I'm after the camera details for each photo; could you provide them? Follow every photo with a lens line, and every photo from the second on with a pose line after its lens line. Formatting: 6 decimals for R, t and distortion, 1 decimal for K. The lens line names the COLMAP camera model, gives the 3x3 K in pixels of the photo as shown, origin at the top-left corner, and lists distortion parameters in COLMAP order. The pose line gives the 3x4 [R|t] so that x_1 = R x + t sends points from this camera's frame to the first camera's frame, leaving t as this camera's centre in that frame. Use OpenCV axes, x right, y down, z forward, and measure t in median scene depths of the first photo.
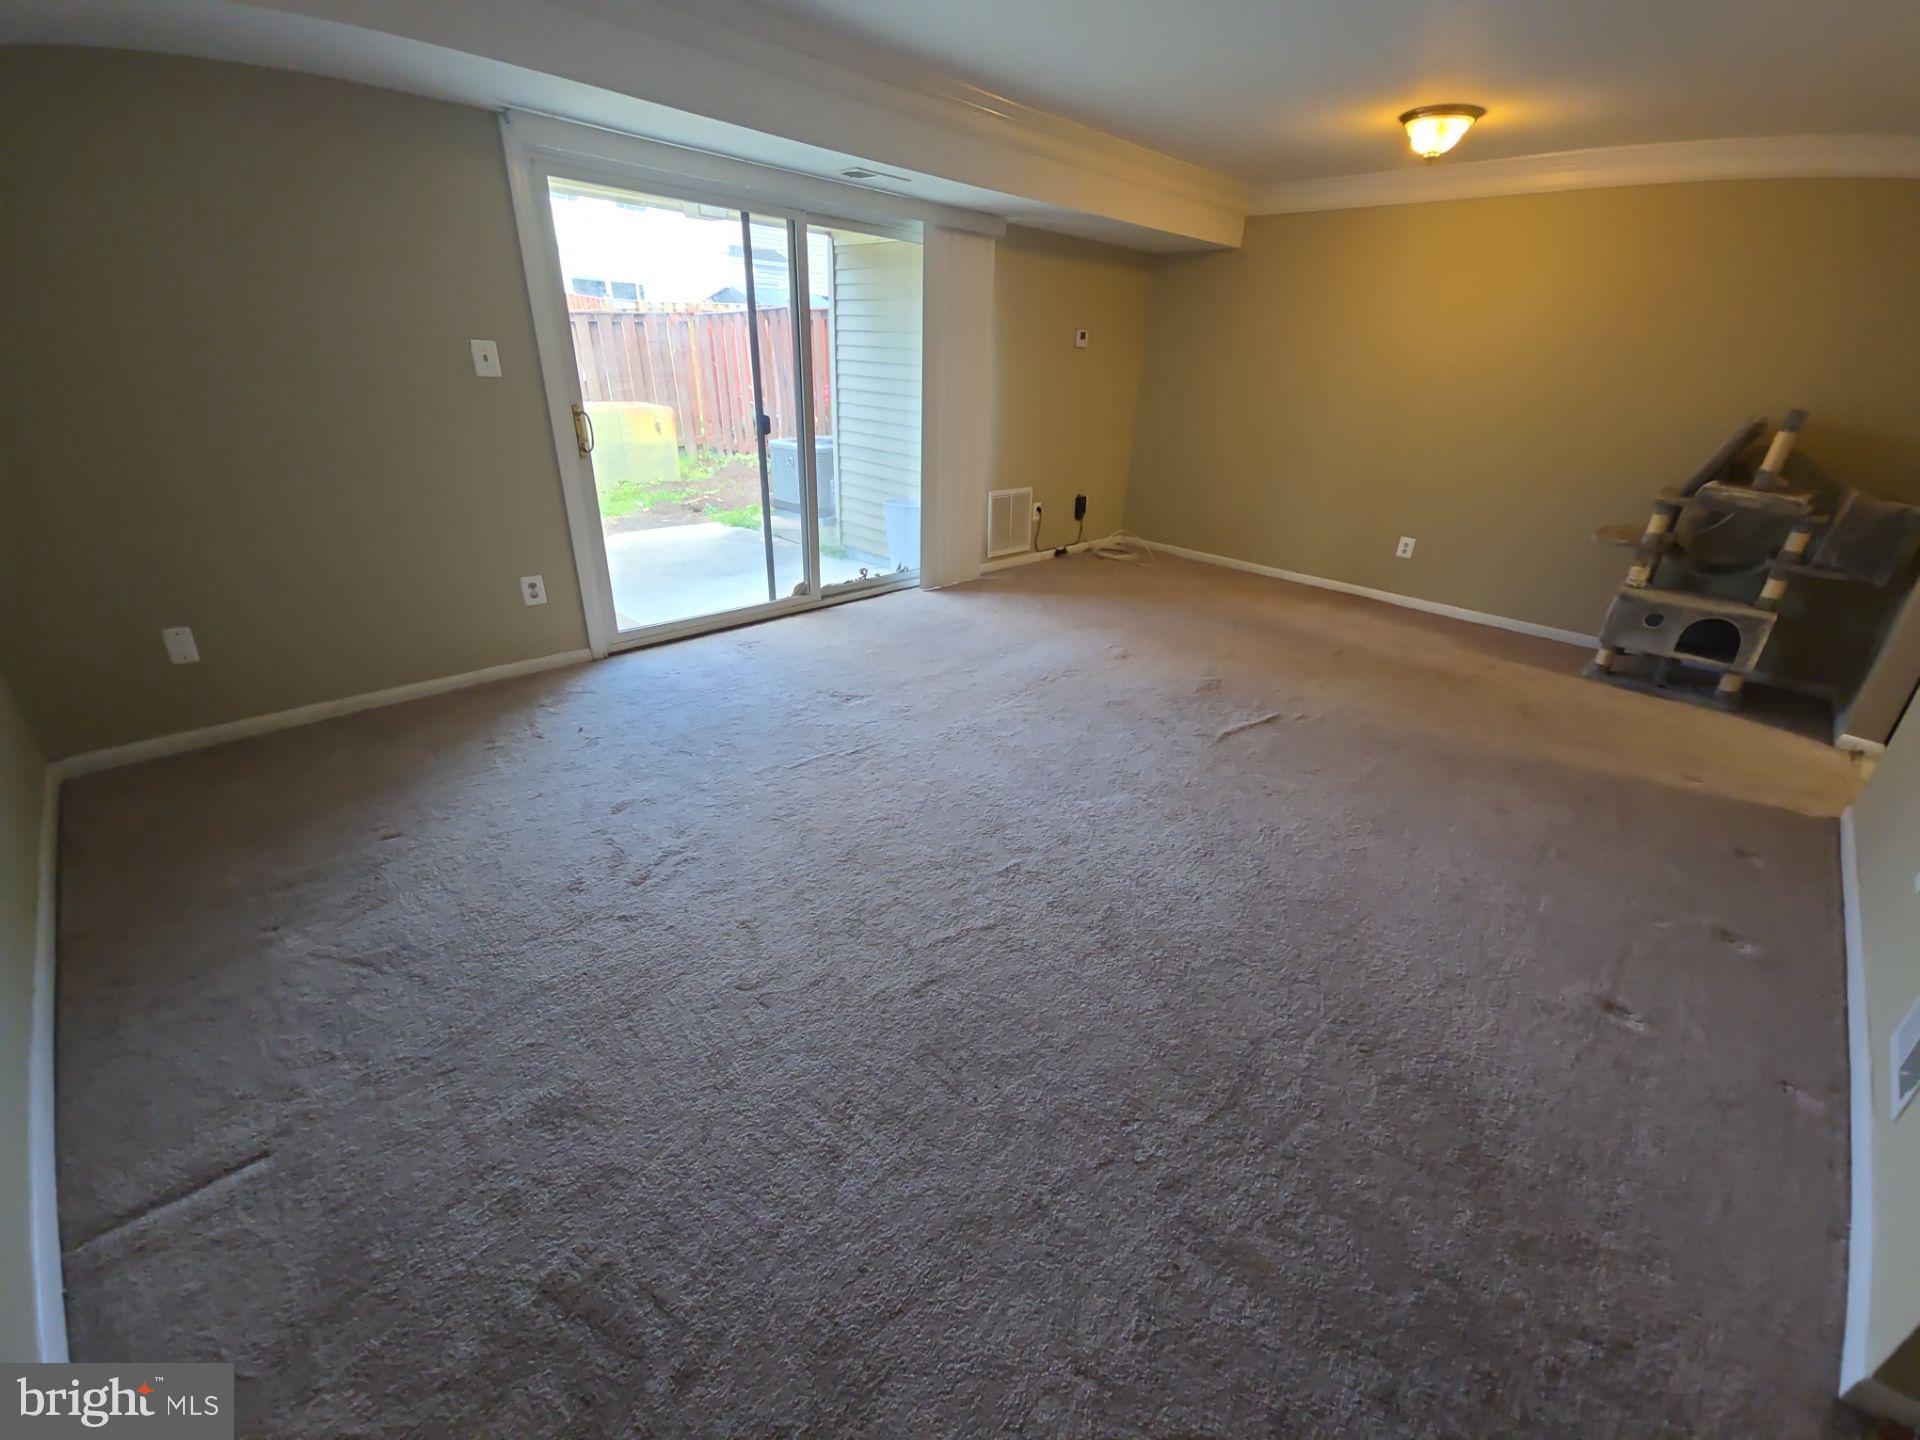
lens RADIAL K [[800.6, 0, 973.9], [0, 800.6, 729.1], [0, 0, 1]] dist [-0.000878, -0.000115]
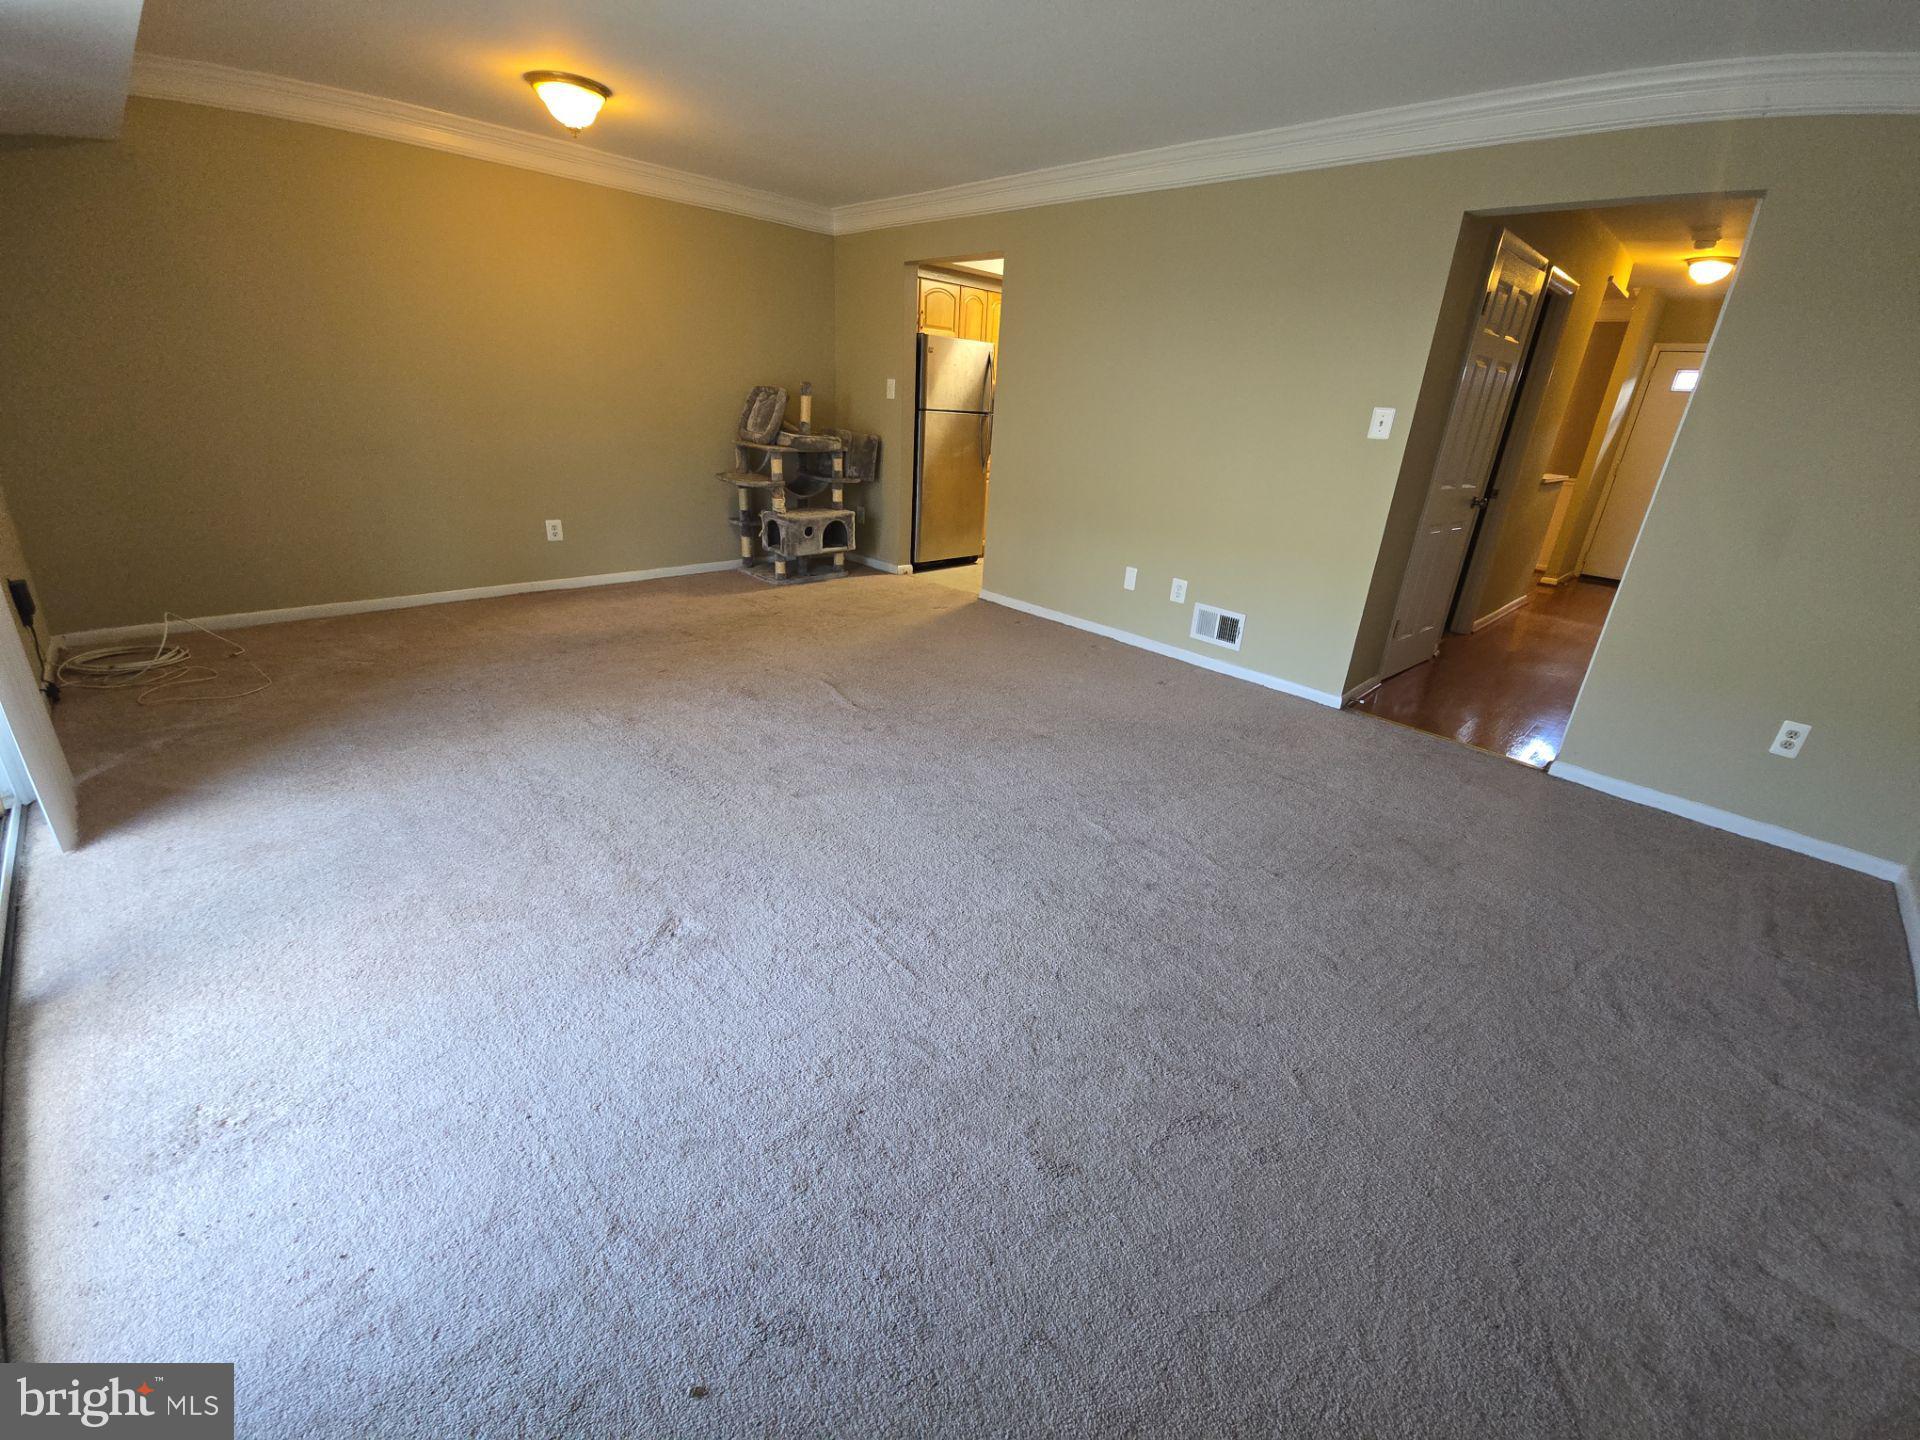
lens RADIAL K [[800.6, 0, 973.9], [0, 800.6, 729.1], [0, 0, 1]] dist [-0.000878, -0.000115]
pose [[-0.020337, -0.429890, 0.902652, -0.625066], [0.368262, 0.836141, 0.406511, -0.321655], [-0.929500, 0.340679, 0.141307, 0.651920]]
